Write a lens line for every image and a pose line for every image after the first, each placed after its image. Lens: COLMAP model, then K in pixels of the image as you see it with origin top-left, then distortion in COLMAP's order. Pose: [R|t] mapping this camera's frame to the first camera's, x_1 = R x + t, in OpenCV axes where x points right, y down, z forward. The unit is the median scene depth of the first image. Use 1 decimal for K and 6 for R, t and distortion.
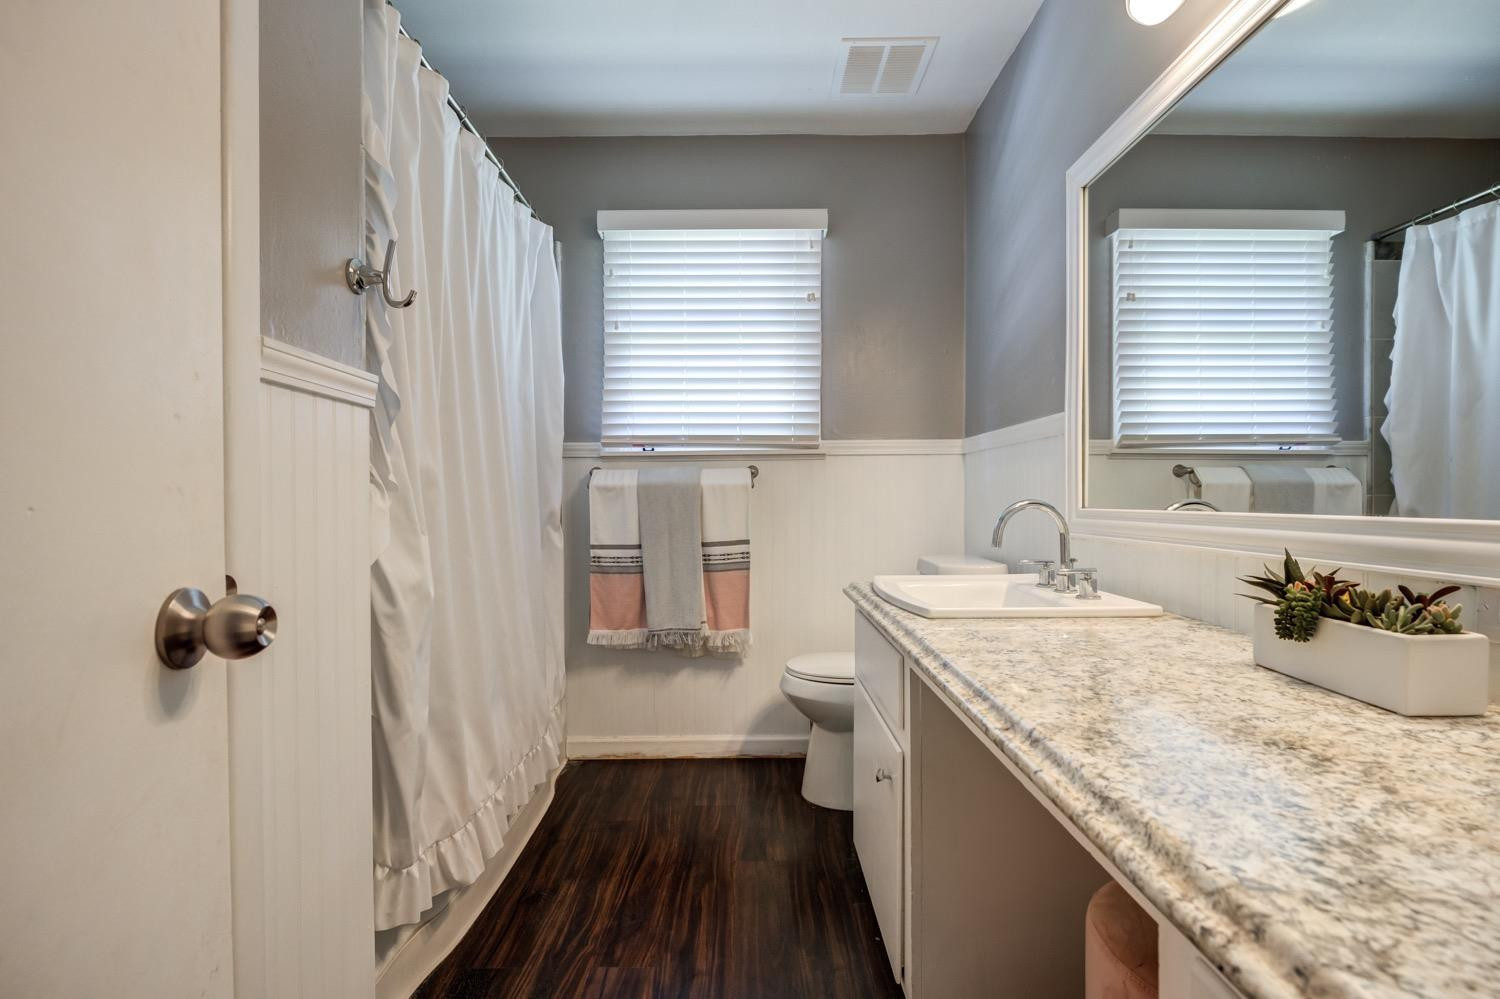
lens RADIAL K [[686.8, 0, 748.3], [0, 686.8, 502.4], [0, 0, 1]] dist [-0.006153, -0.000701]
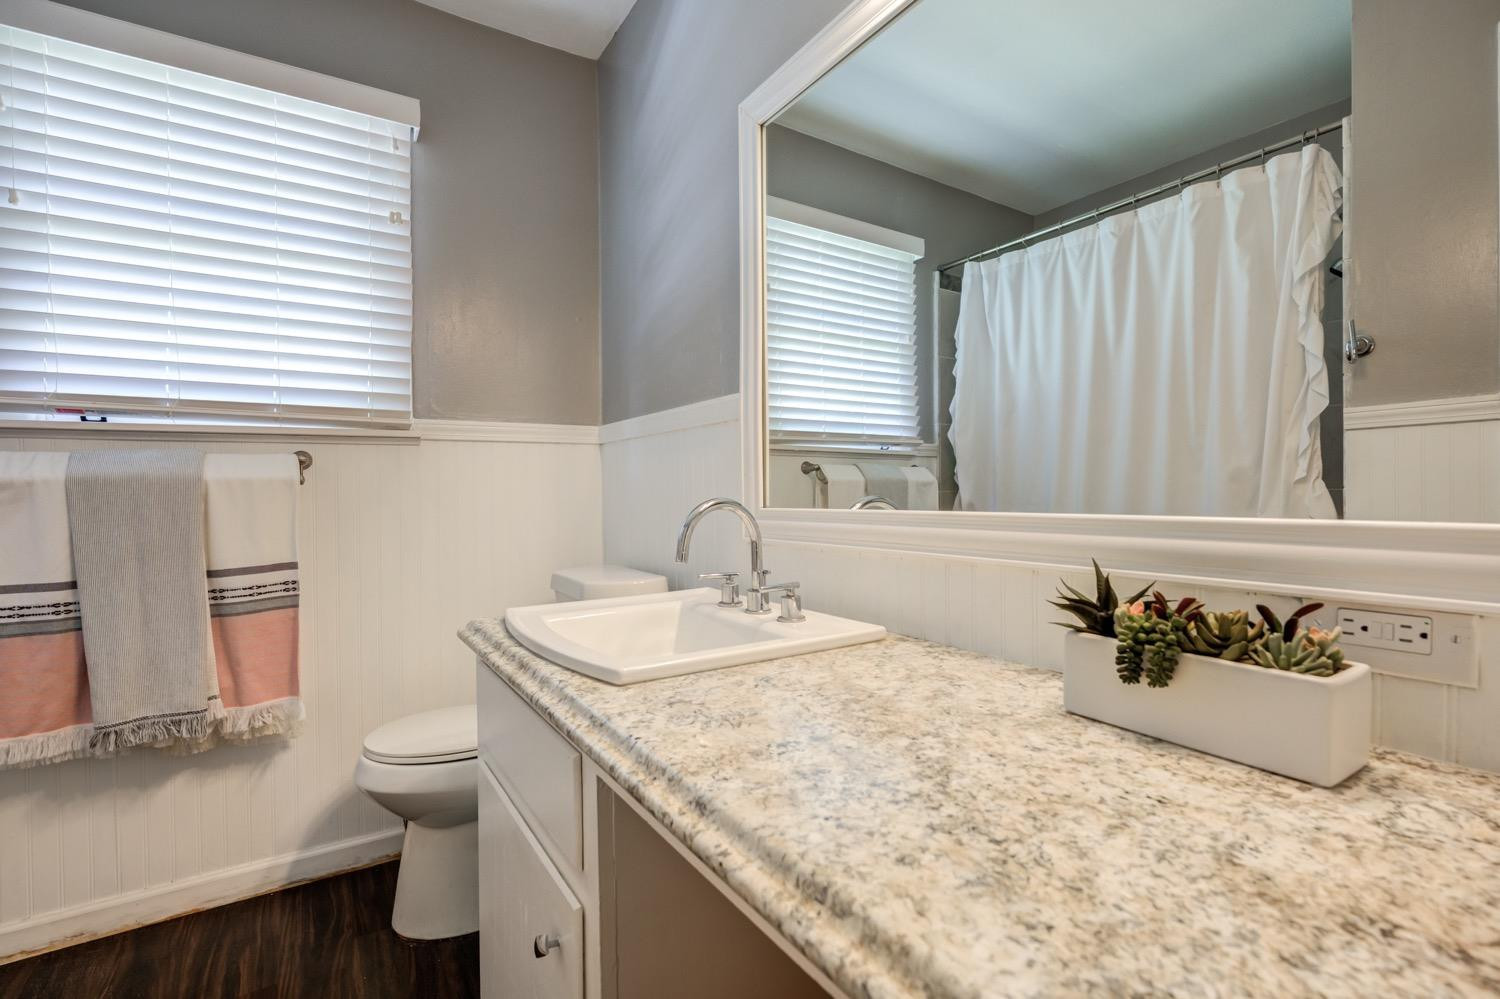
lens RADIAL K [[686.8, 0, 748.3], [0, 686.8, 502.4], [0, 0, 1]] dist [-0.006153, -0.000701]
pose [[0.840484, -0.012998, 0.541681, 0.010449], [0.011212, 0.999915, 0.006596, -0.002873], [-0.541721, 0.000530, 0.840558, 0.209635]]
